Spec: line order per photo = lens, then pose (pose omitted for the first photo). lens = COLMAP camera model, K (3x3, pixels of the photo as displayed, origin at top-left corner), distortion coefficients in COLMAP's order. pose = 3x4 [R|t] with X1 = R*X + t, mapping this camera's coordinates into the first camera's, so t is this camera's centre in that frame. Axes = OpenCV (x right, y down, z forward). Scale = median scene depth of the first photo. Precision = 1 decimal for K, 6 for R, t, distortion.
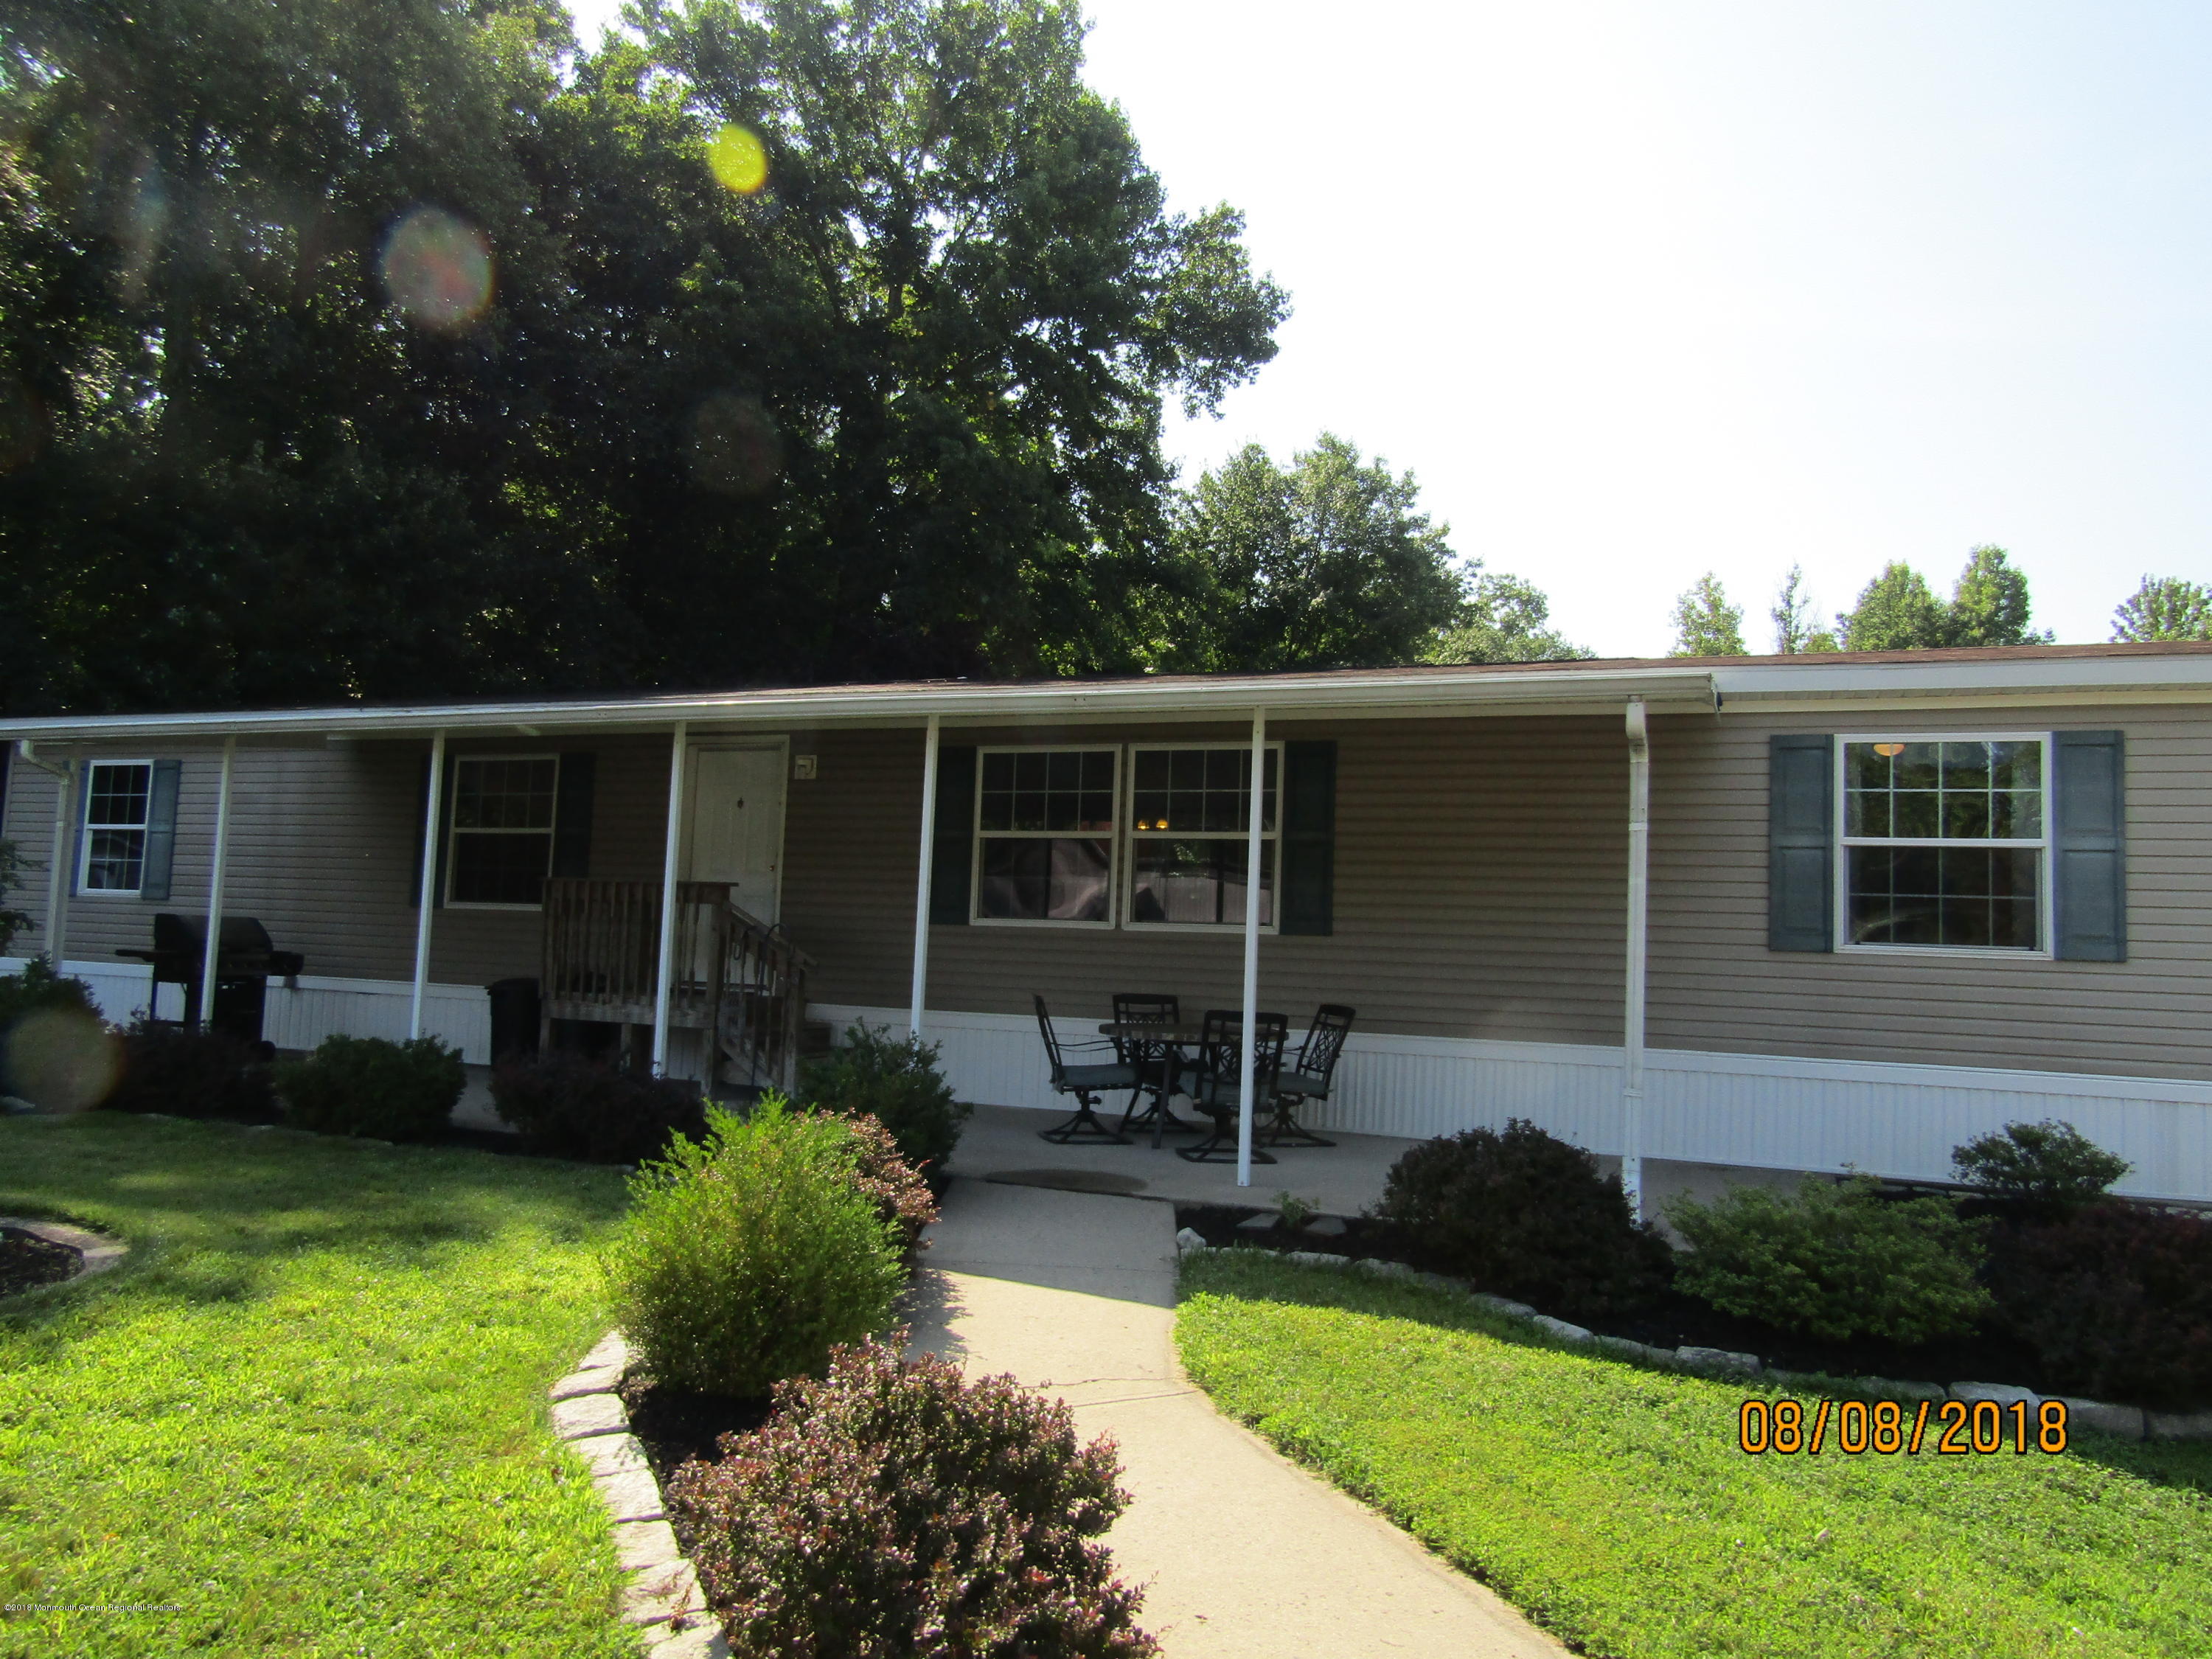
lens RADIAL K [[1582.1, 0, 1106.0], [0, 1582.1, 829.5], [0, 0, 1]] dist [-0.003859, -0.001942]
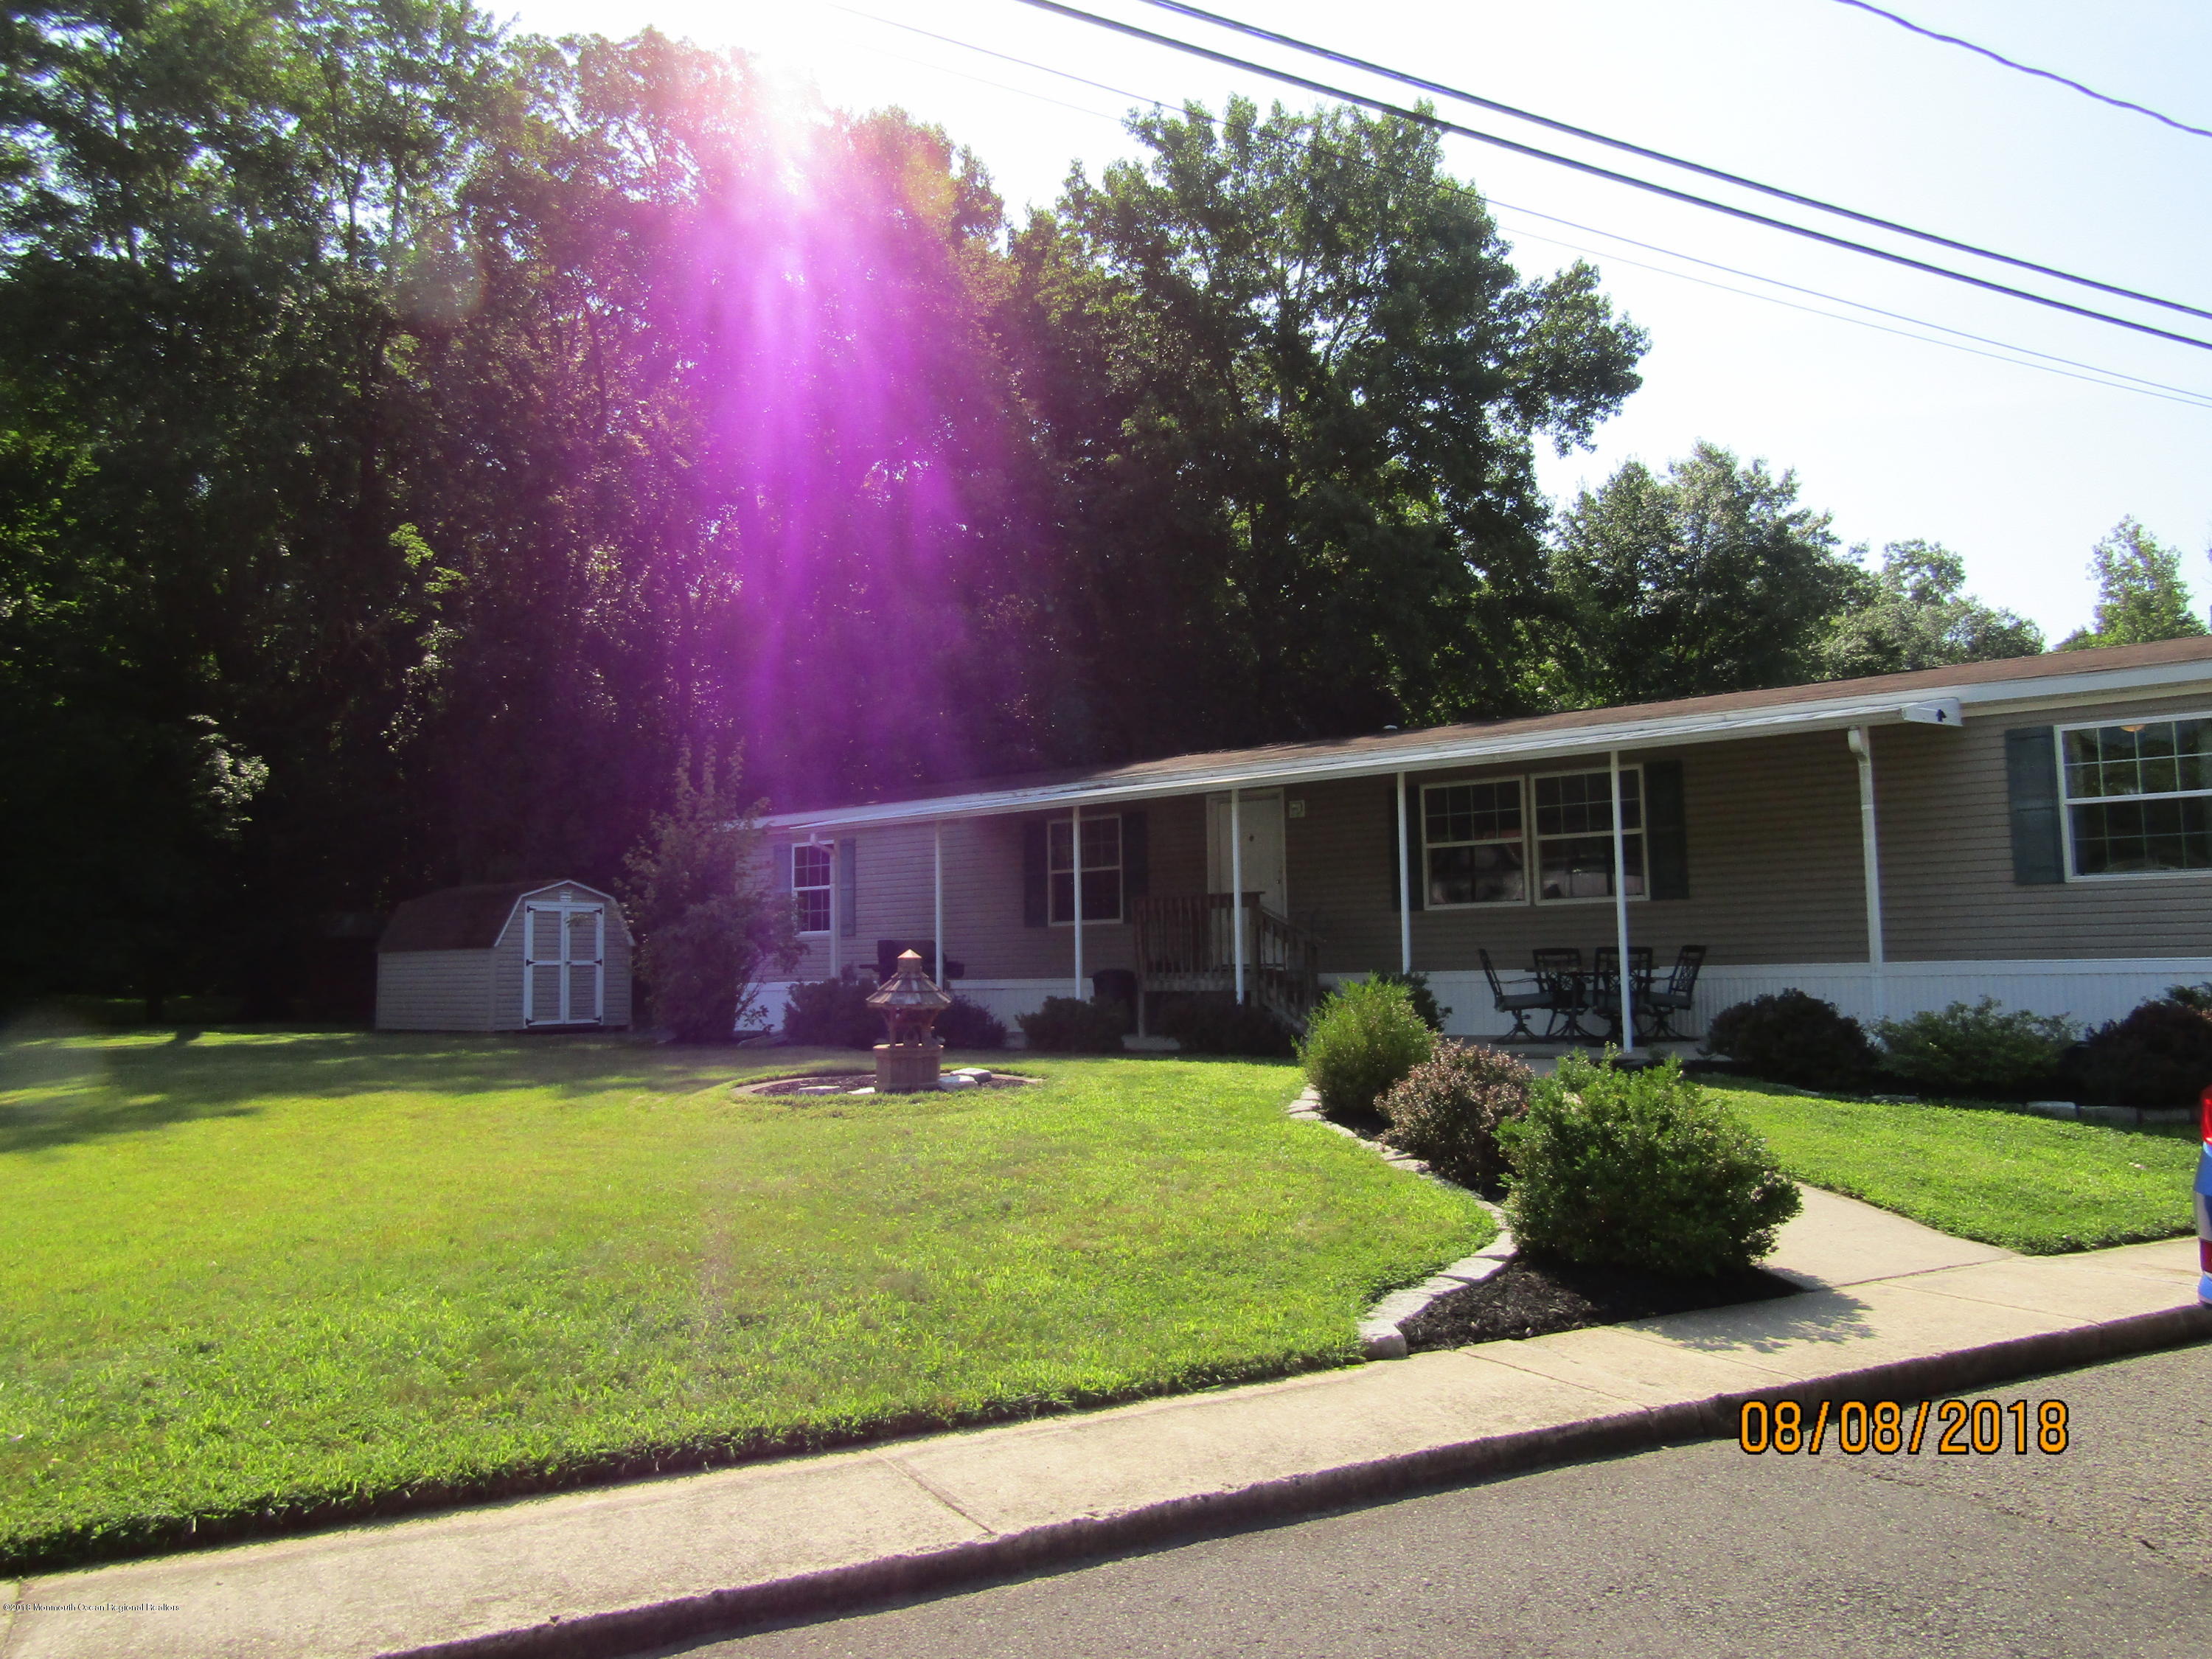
lens RADIAL K [[1582.1, 0, 1106.0], [0, 1582.1, 829.5], [0, 0, 1]] dist [-0.003859, -0.001942]
pose [[0.965408, -0.080981, -0.247849, -0.001737], [0.077681, 0.996711, -0.023084, -0.000660], [0.248903, 0.003032, 0.968524, -0.177262]]
